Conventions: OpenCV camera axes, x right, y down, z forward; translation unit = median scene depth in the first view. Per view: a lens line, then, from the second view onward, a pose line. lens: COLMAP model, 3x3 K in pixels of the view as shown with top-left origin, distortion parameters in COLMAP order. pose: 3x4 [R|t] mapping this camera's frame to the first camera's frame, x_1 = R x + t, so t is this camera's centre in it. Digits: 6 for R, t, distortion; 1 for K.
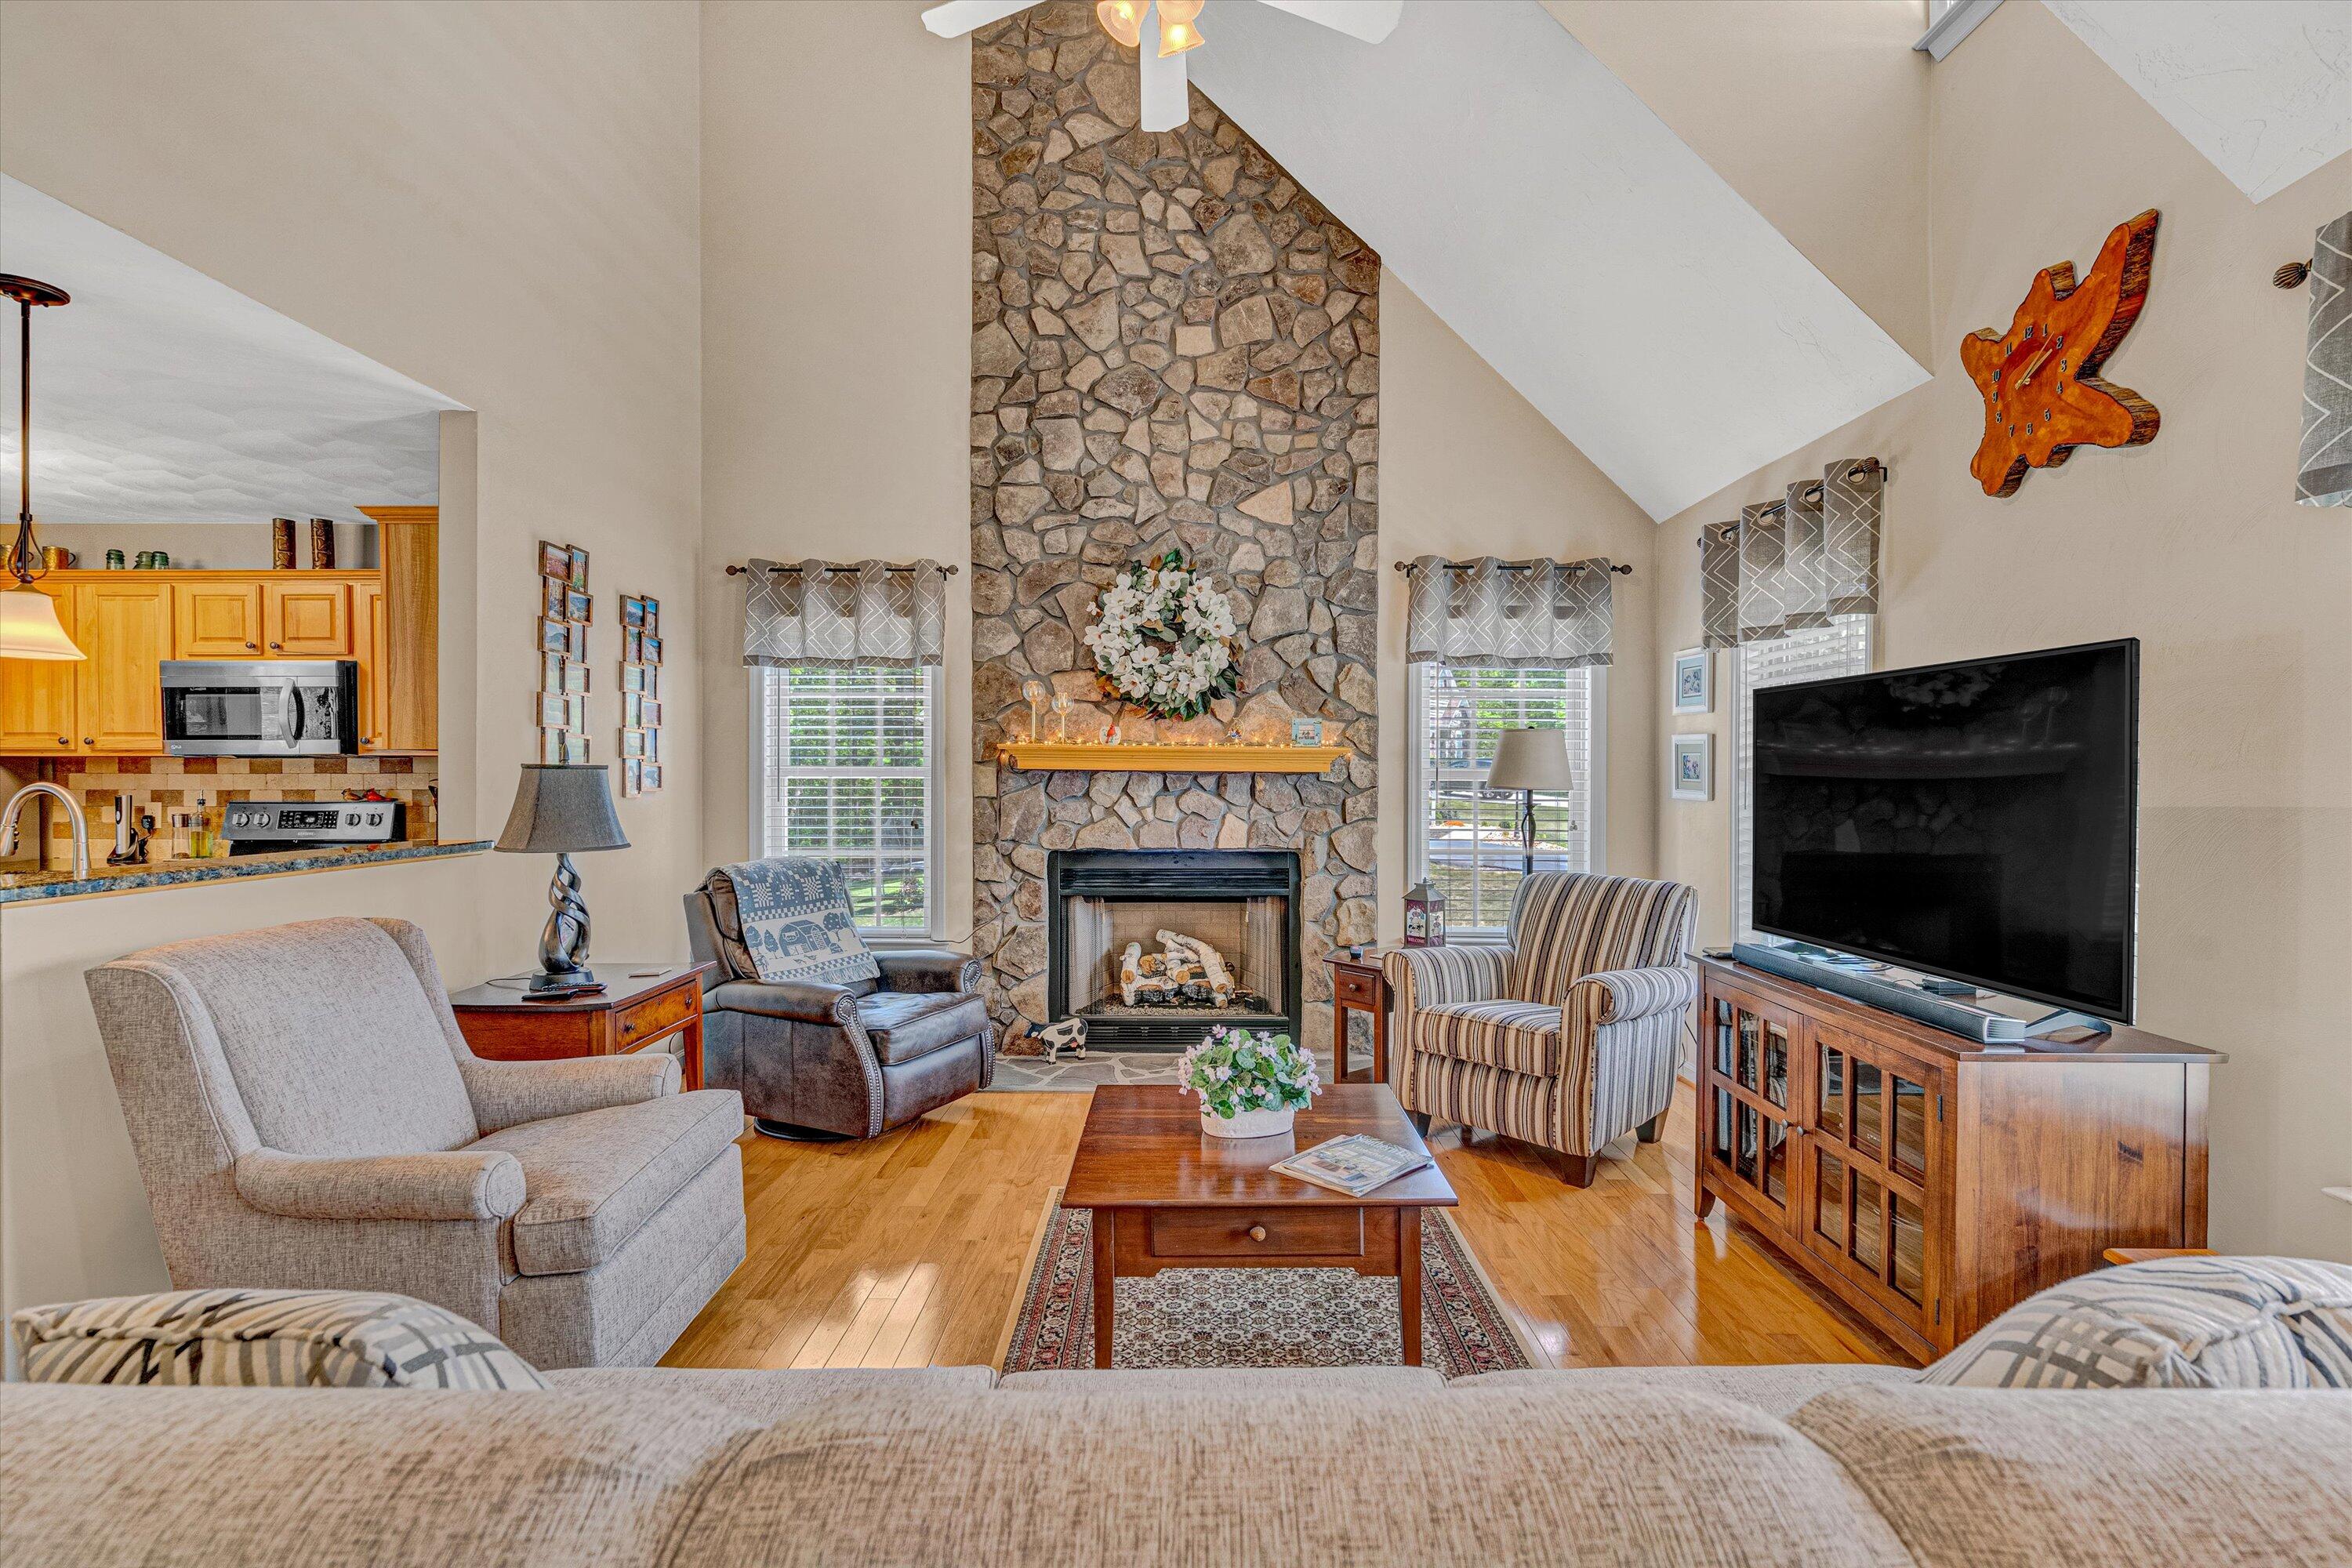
lens RADIAL K [[1082.3, 0, 1221.3], [0, 1082.3, 773.1], [0, 0, 1]] dist [-0.005671, 0.001347]
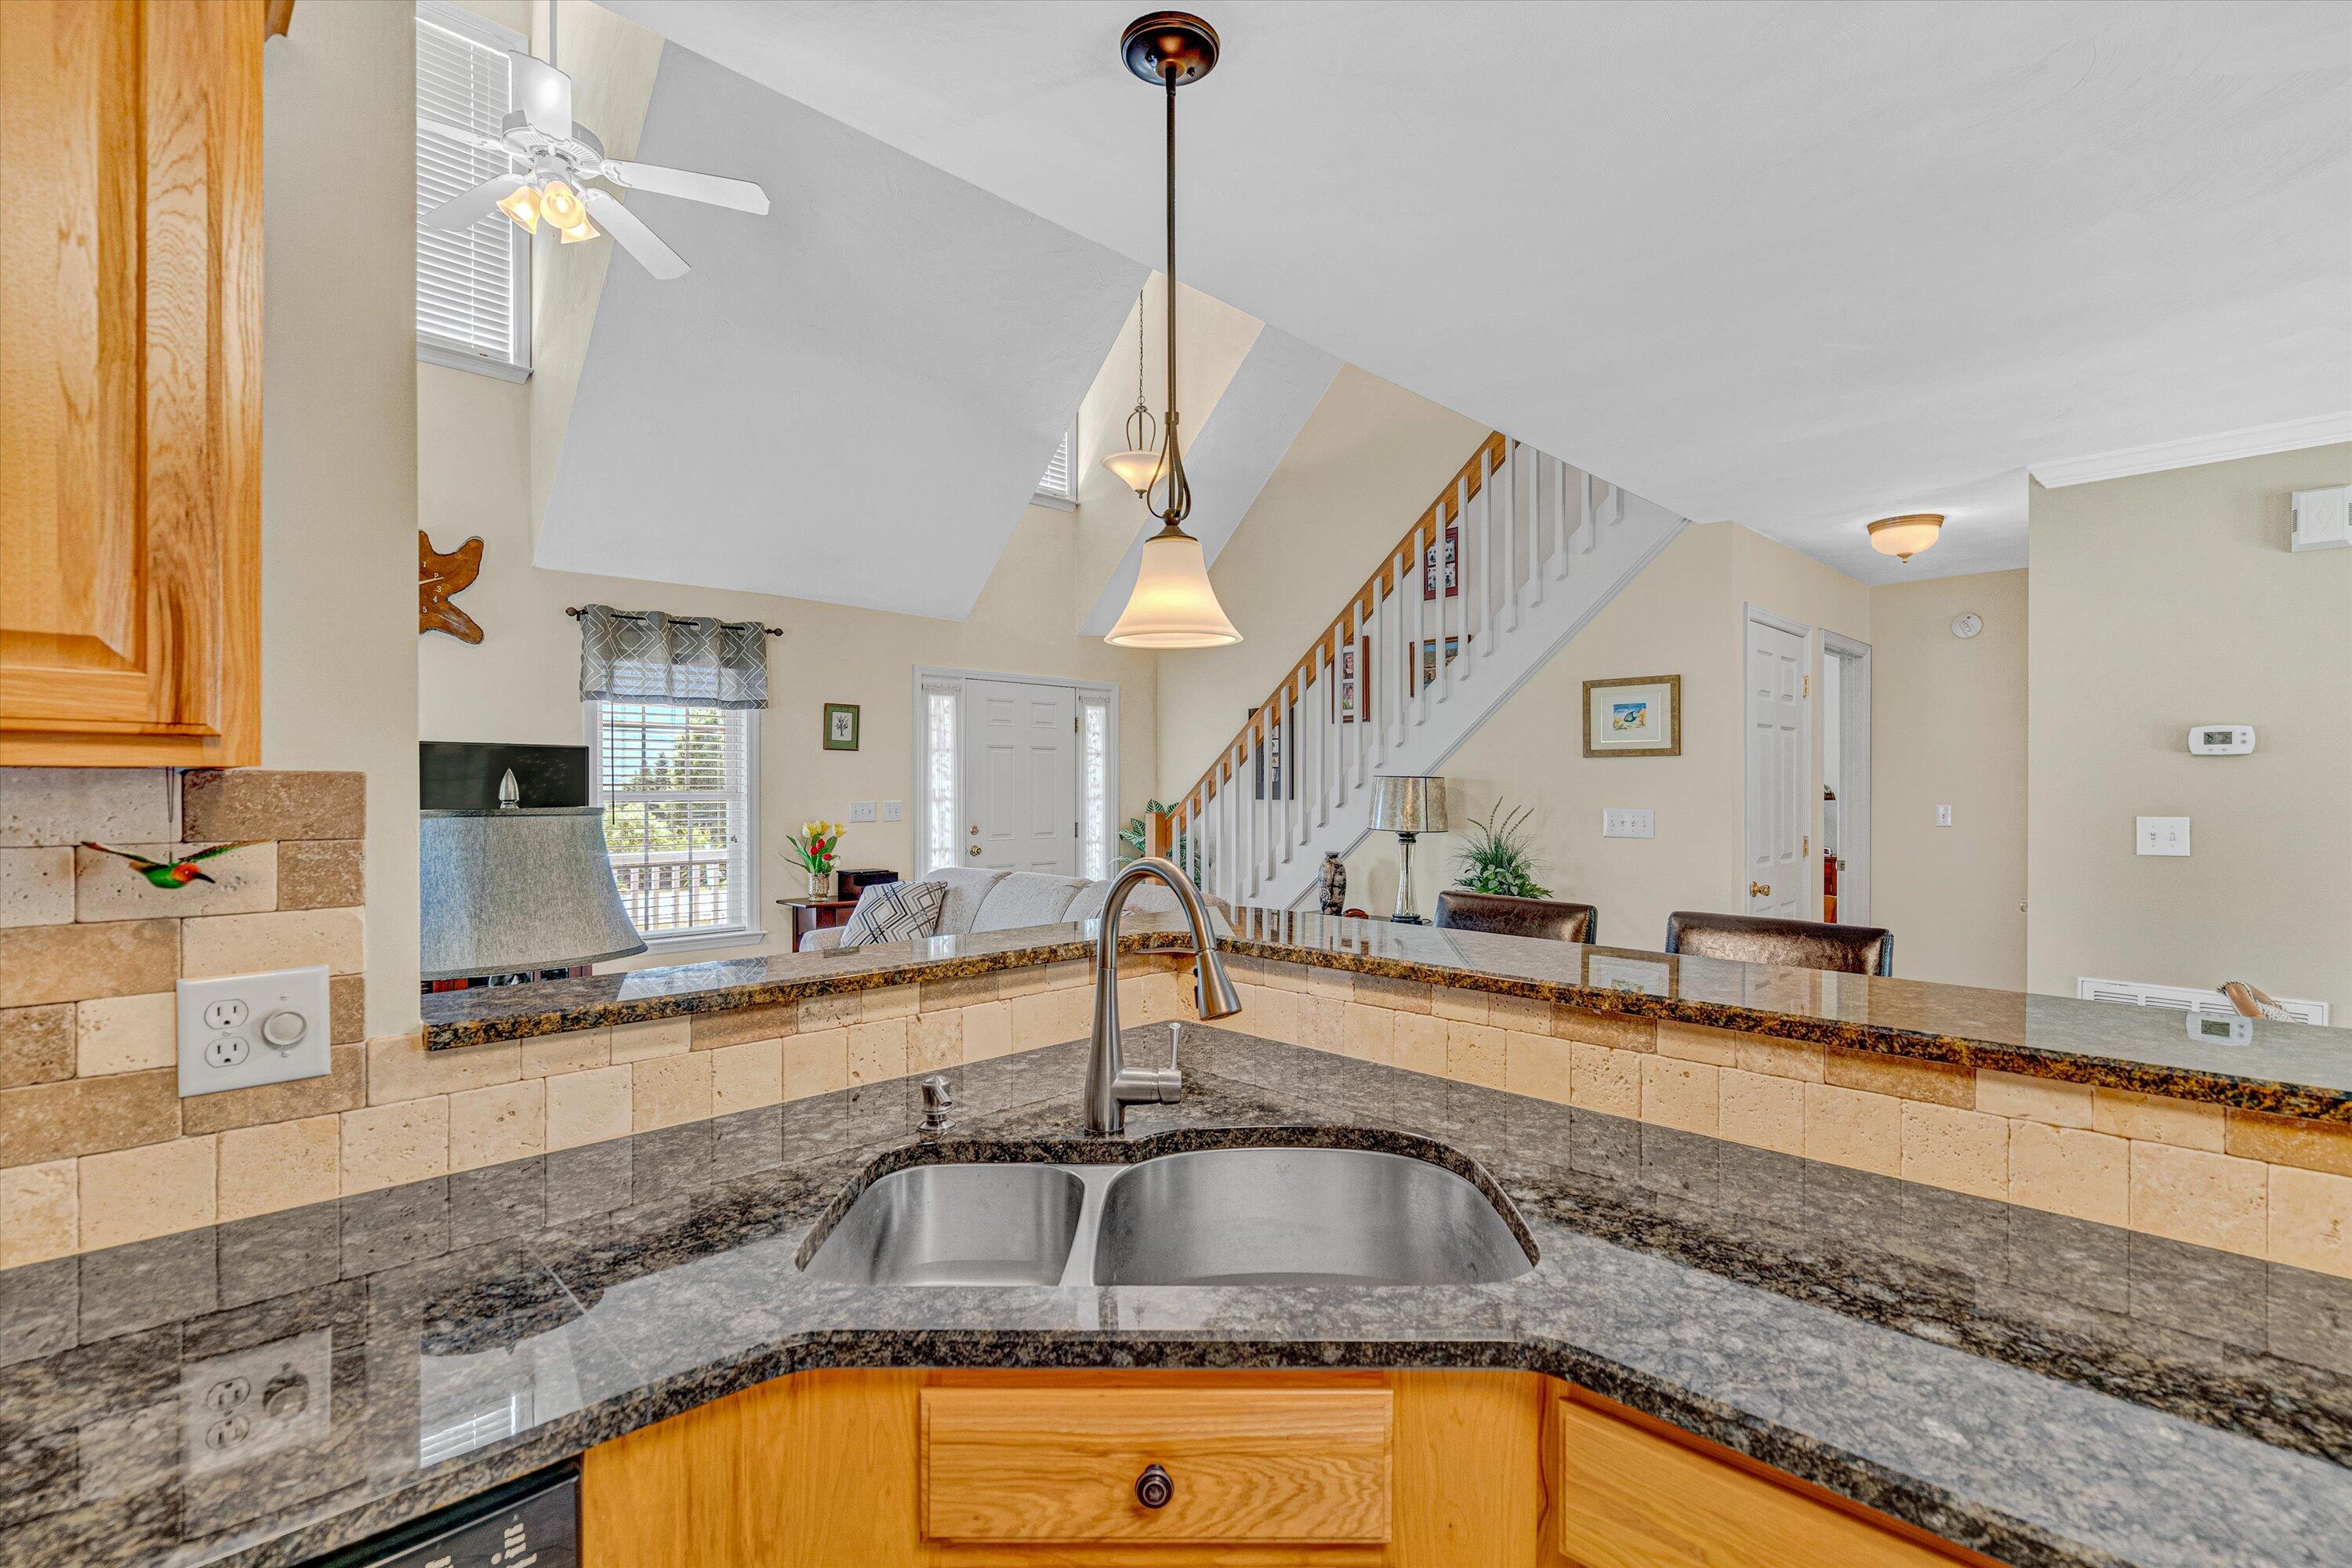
lens RADIAL K [[1082.3, 0, 1188.6], [0, 1082.3, 793.8], [0, 0, 1]] dist [-0.005671, 0.001347]
pose [[-0.708375, -0.006326, 0.705808, -0.802906], [-0.001351, 0.999970, 0.007607, -0.012507], [-0.705835, 0.004435, -0.708363, 0.733676]]
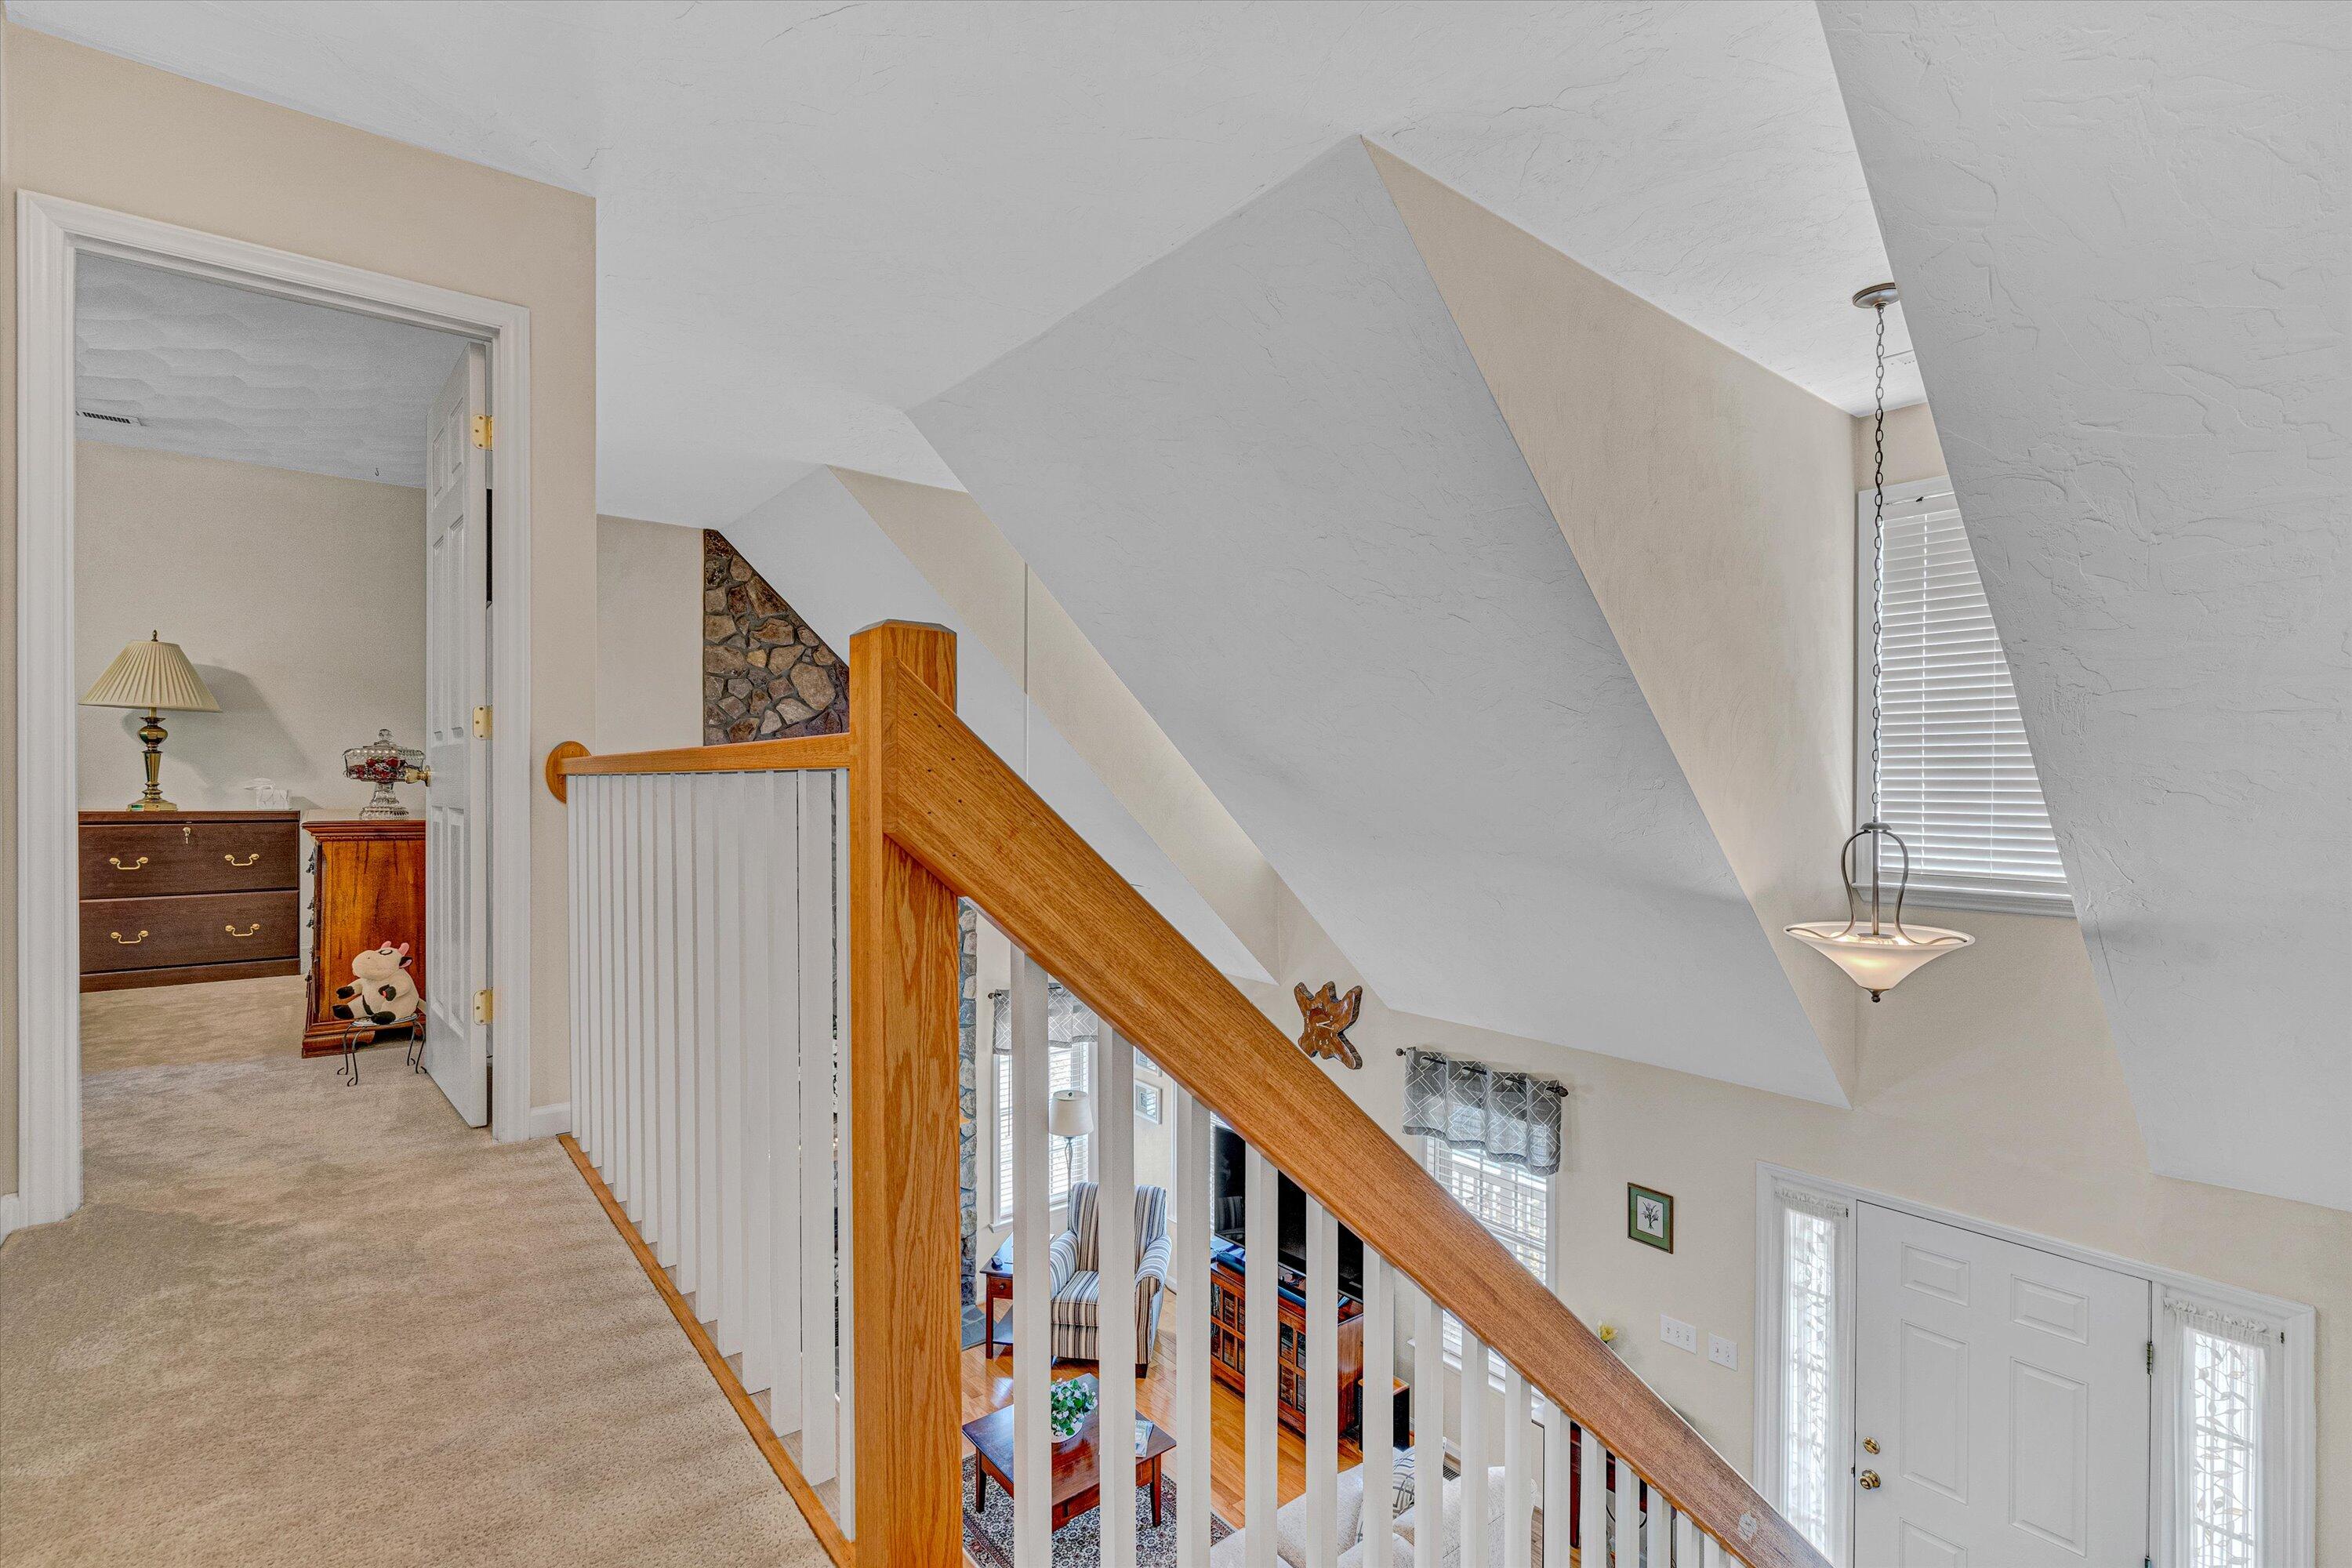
lens RADIAL K [[1082.3, 0, 1187.9], [0, 1082.3, 734.8], [0, 0, 1]] dist [-0.005671, 0.001347]
pose [[0.788833, 0.019773, 0.614289, -0.602079], [-0.000127, 0.999488, -0.032008, -0.524825], [-0.614607, 0.025171, 0.788432, -0.471744]]
